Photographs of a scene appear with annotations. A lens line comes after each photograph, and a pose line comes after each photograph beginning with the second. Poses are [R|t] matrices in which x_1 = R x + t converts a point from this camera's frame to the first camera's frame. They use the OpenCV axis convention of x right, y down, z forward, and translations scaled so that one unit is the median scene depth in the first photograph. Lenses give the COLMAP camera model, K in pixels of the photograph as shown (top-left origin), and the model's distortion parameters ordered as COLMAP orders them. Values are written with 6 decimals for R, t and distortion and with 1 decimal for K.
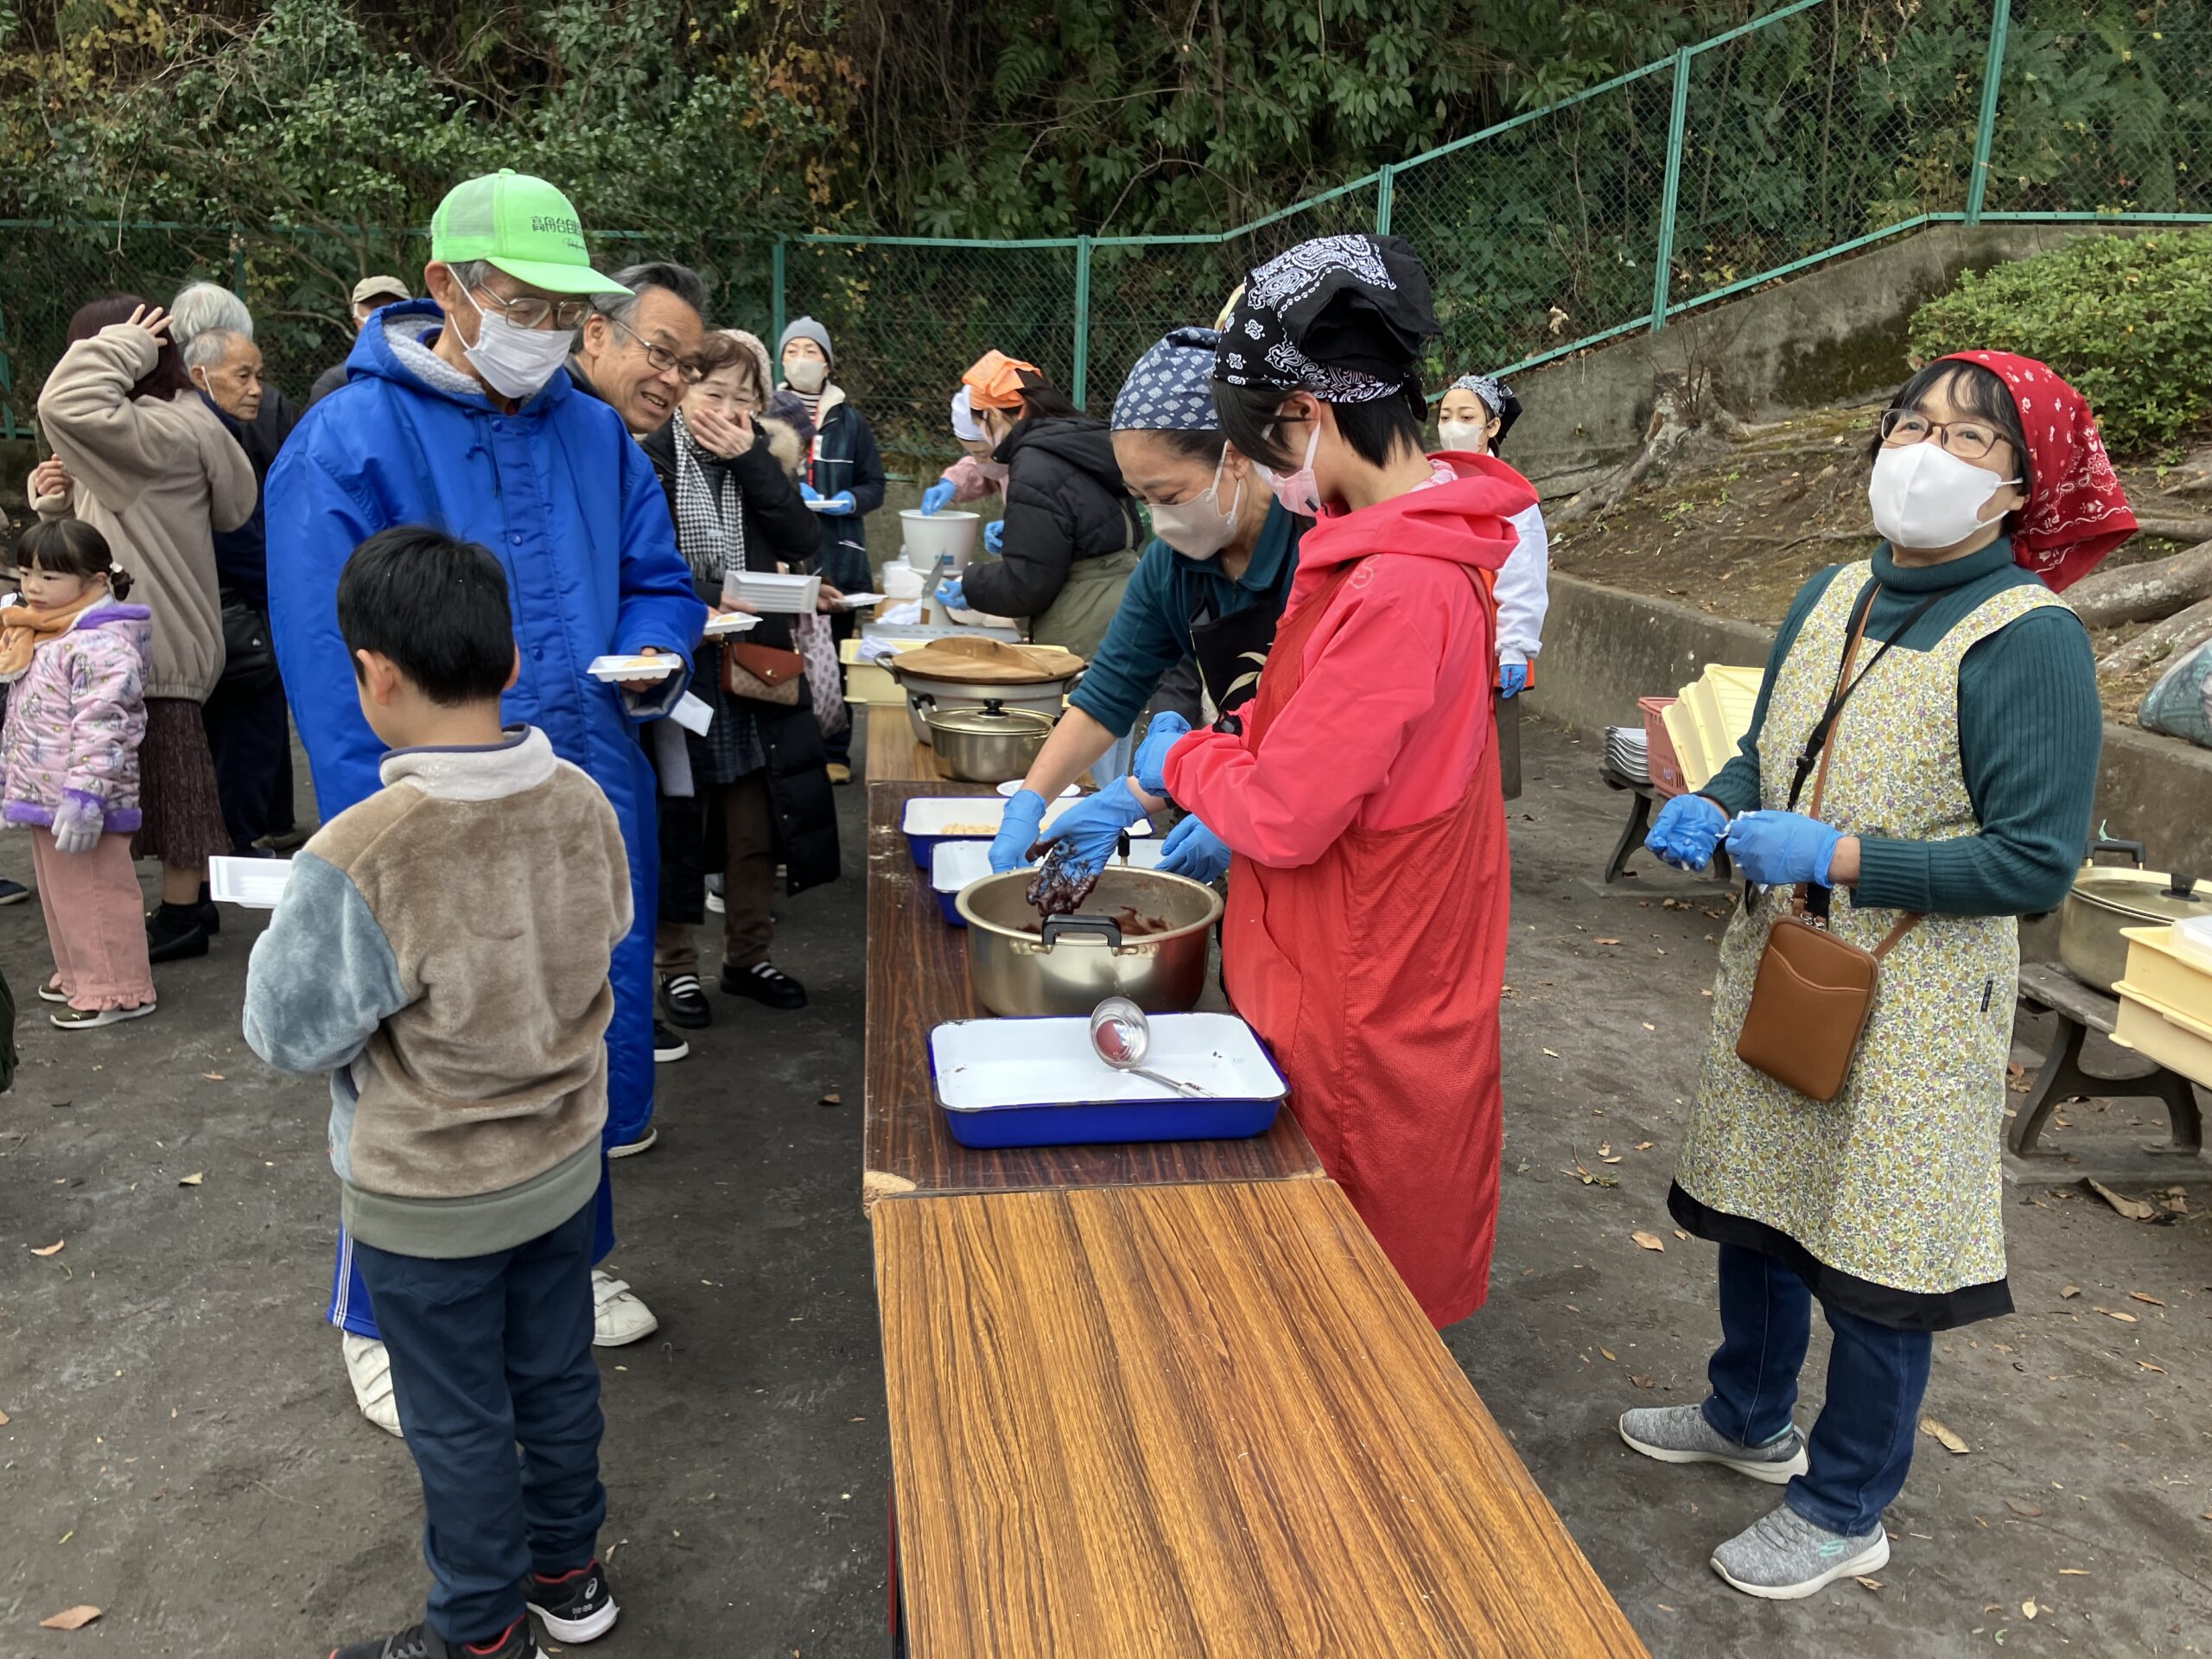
lens RADIAL K [[1835.2, 0, 1096.4], [0, 1835.2, 830.0], [0, 0, 1]] dist [-0.001758, 0.014515]
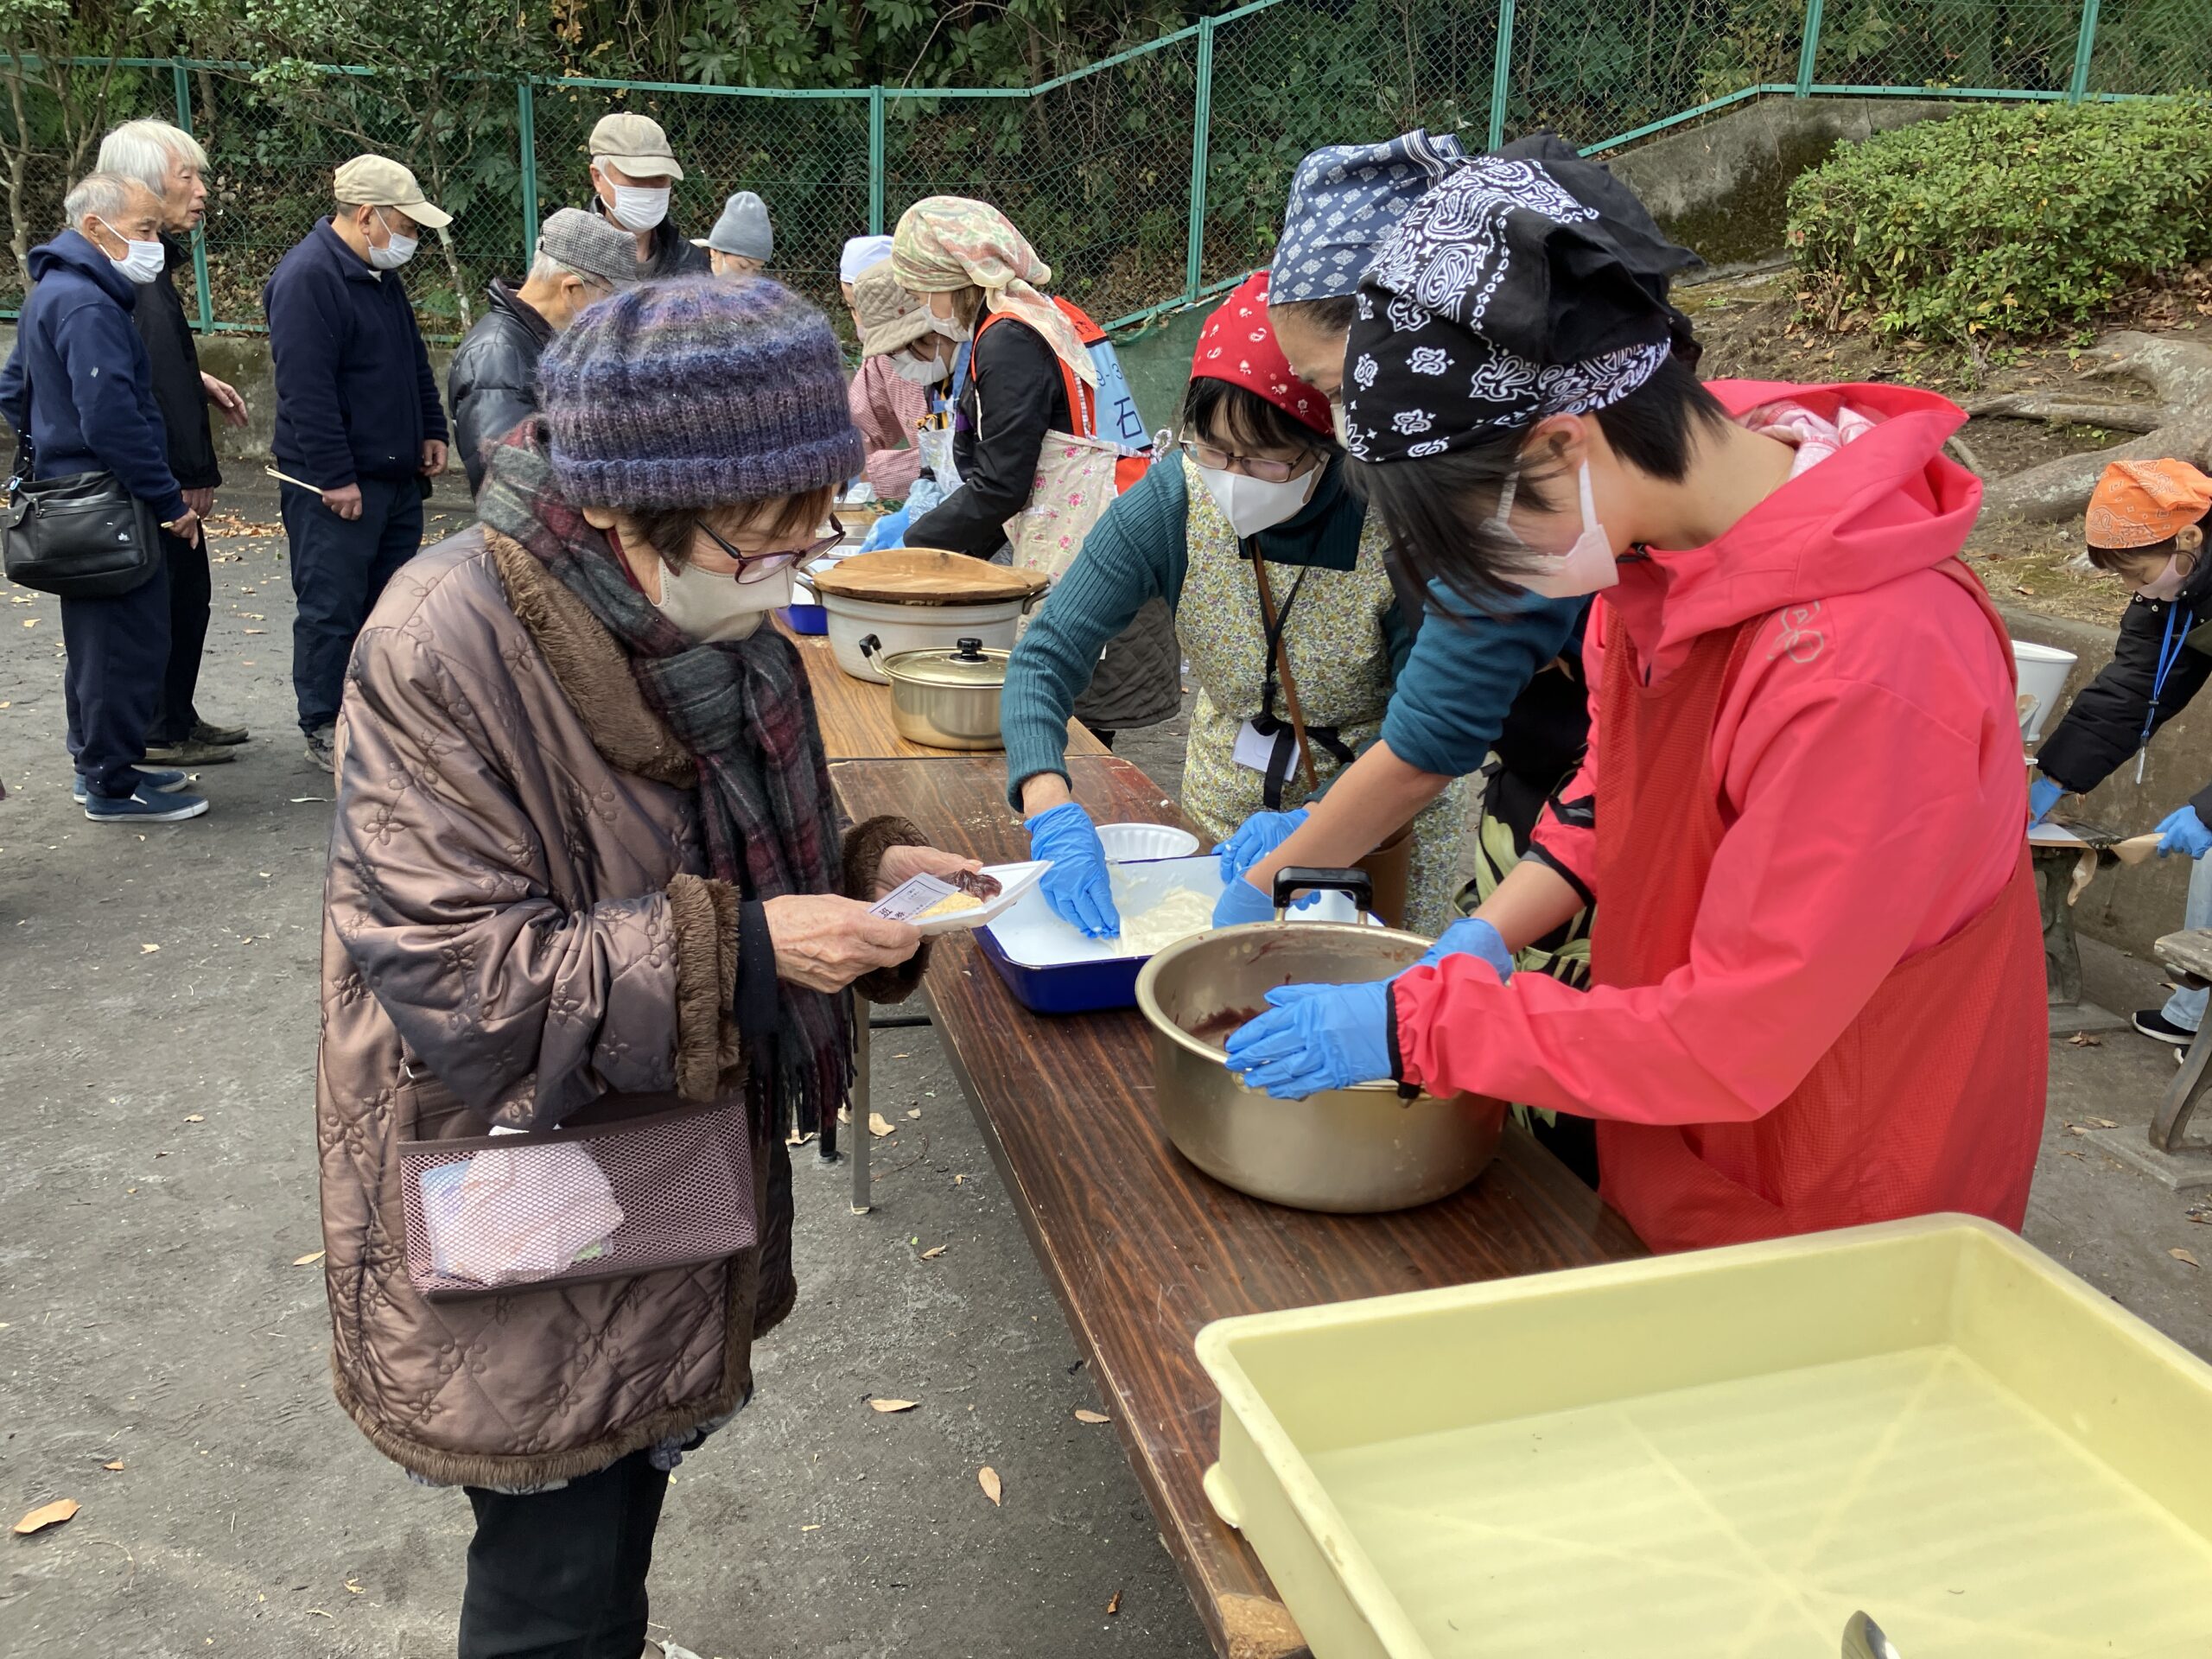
lens RADIAL K [[1805.3, 0, 1105.1], [0, 1805.3, 764.1], [0, 0, 1]] dist [-0.030466, 0.085741]
pose [[0.986540, -0.033739, 0.160002, -0.053133], [0.028189, 0.998924, 0.036828, -0.021948], [-0.161073, -0.031822, 0.986429, 0.105600]]
